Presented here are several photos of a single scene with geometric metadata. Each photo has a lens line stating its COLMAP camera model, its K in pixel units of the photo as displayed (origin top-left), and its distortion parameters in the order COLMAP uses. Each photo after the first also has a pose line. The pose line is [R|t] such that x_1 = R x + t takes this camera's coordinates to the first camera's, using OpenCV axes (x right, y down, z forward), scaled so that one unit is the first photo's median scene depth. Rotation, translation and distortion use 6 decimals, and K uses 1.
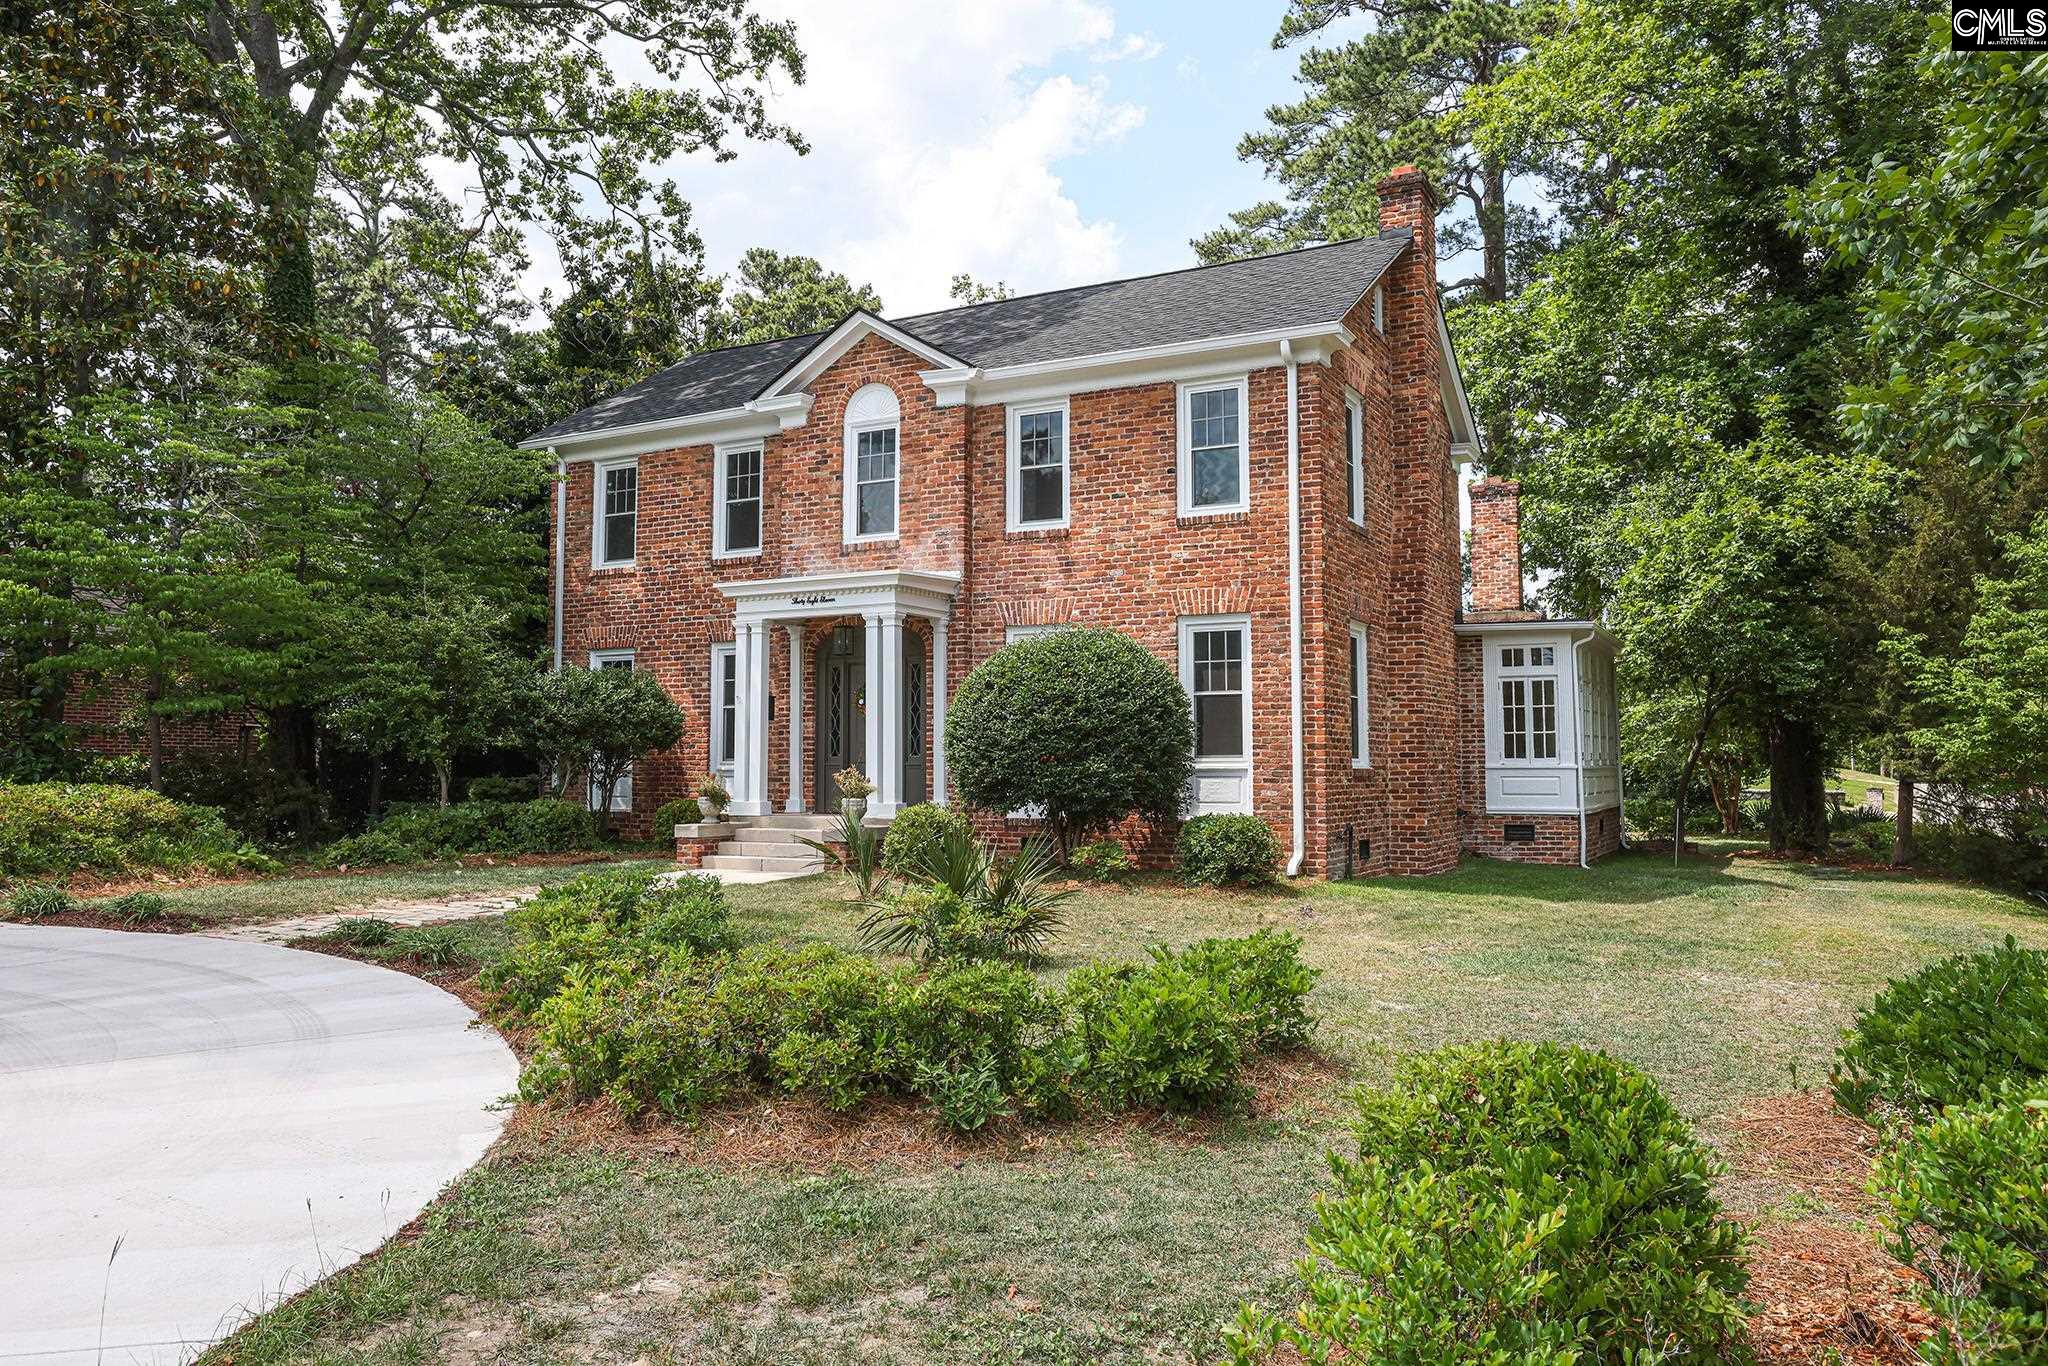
lens RADIAL K [[1558.7, 0, 1024.0], [0, 1558.7, 683.0], [0, 0, 1]] dist [-0.048301, 0.000197]
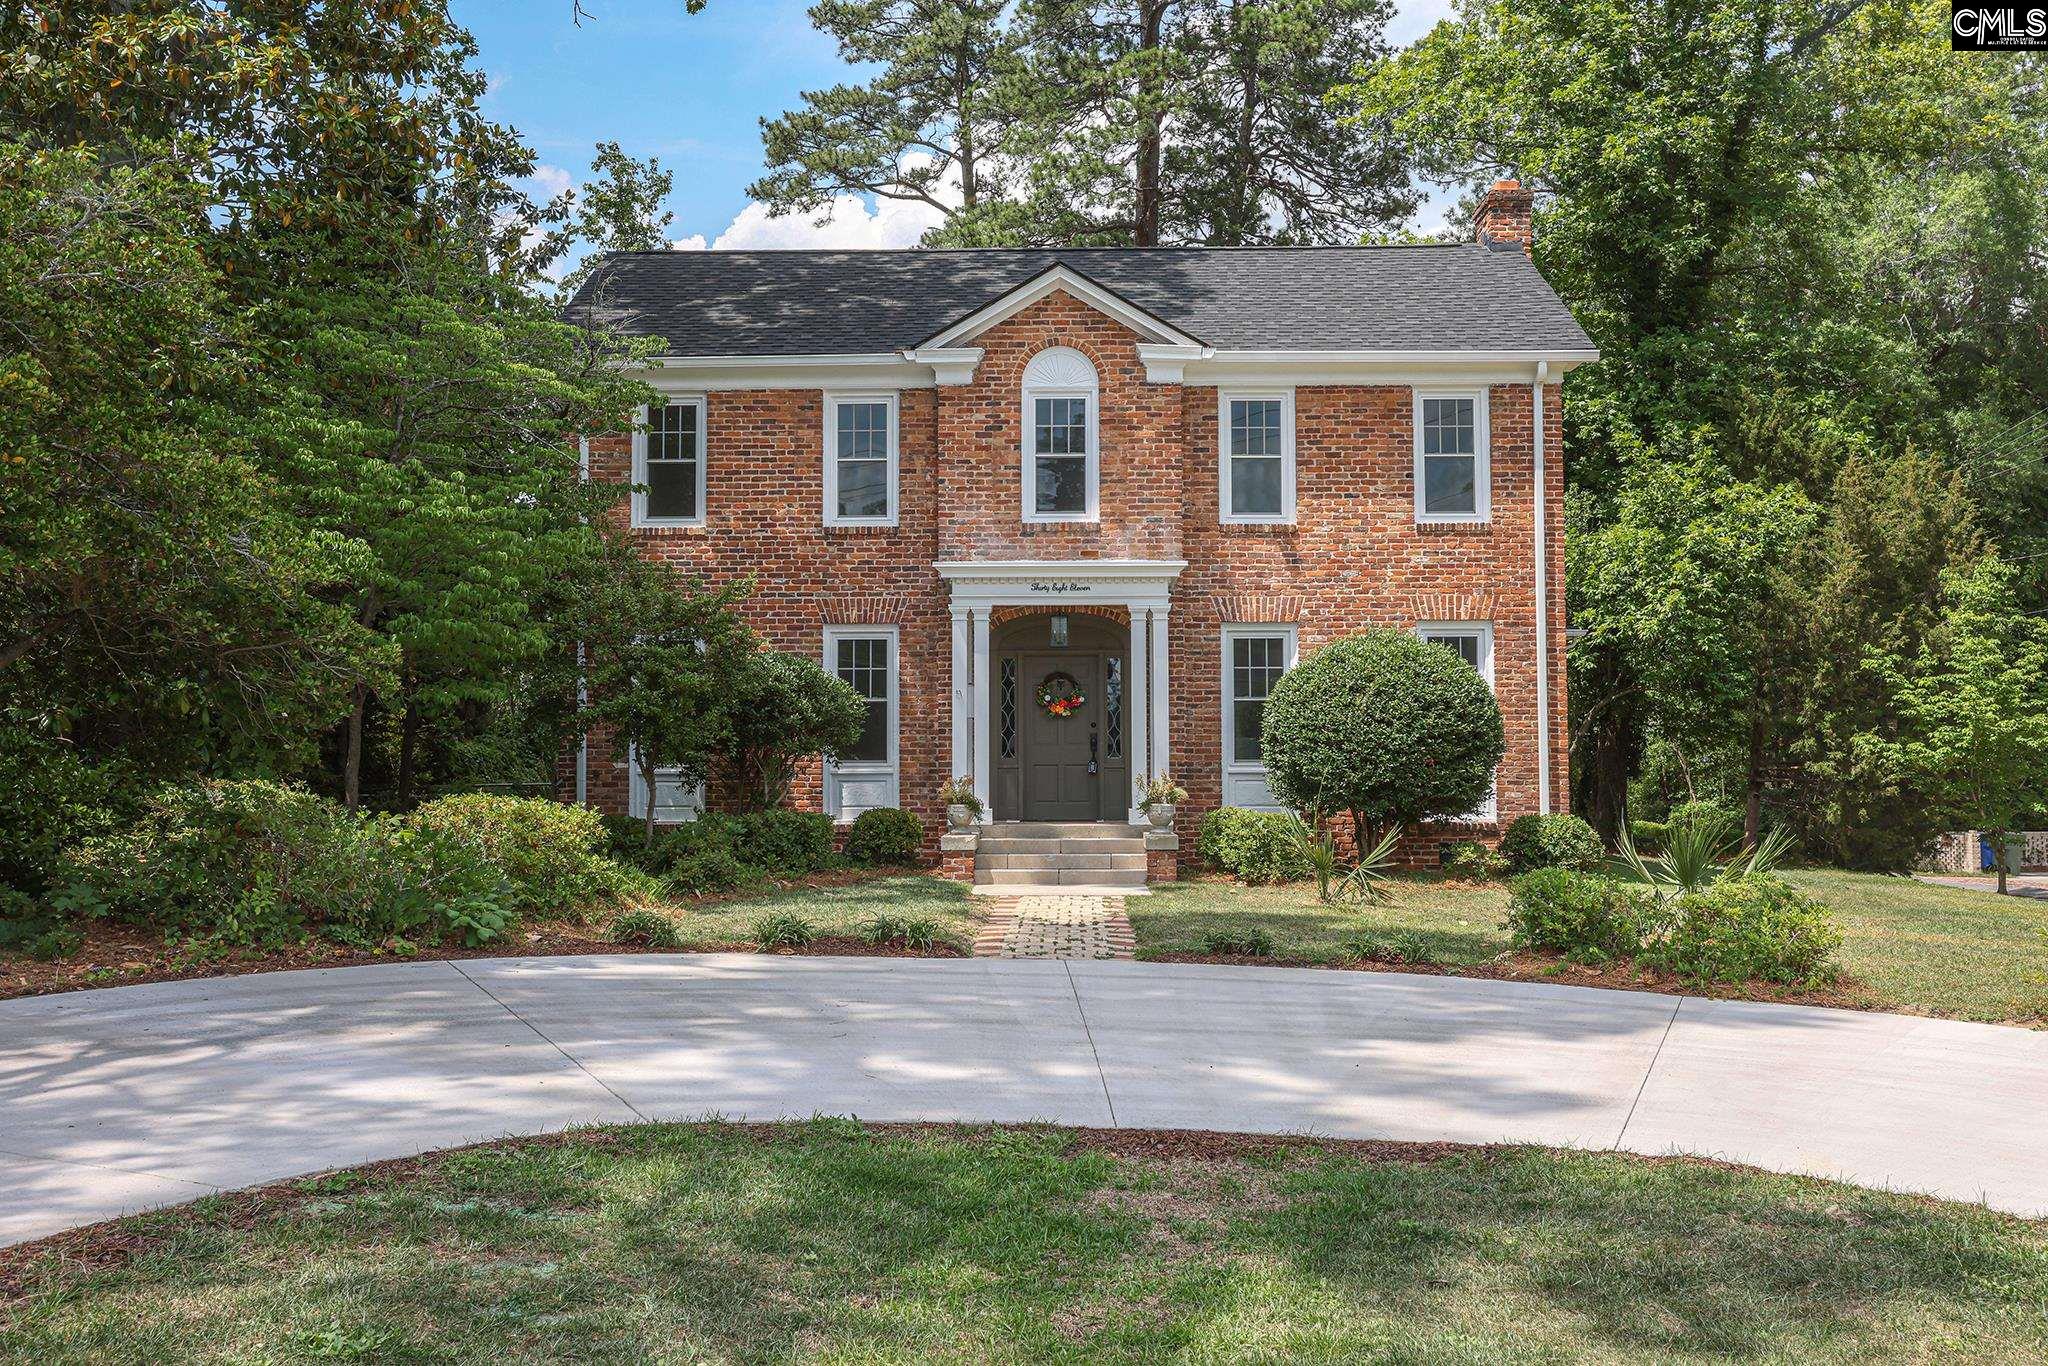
lens RADIAL K [[2075.0, 0, 1024.0], [0, 2075.0, 683.0], [0, 0, 1]] dist [-0.011070, -0.001579]
pose [[0.876732, 0.017792, 0.480649, -0.729970], [-0.024988, 0.999651, 0.008577, -0.007240], [-0.480329, -0.019530, 0.876871, -0.054335]]
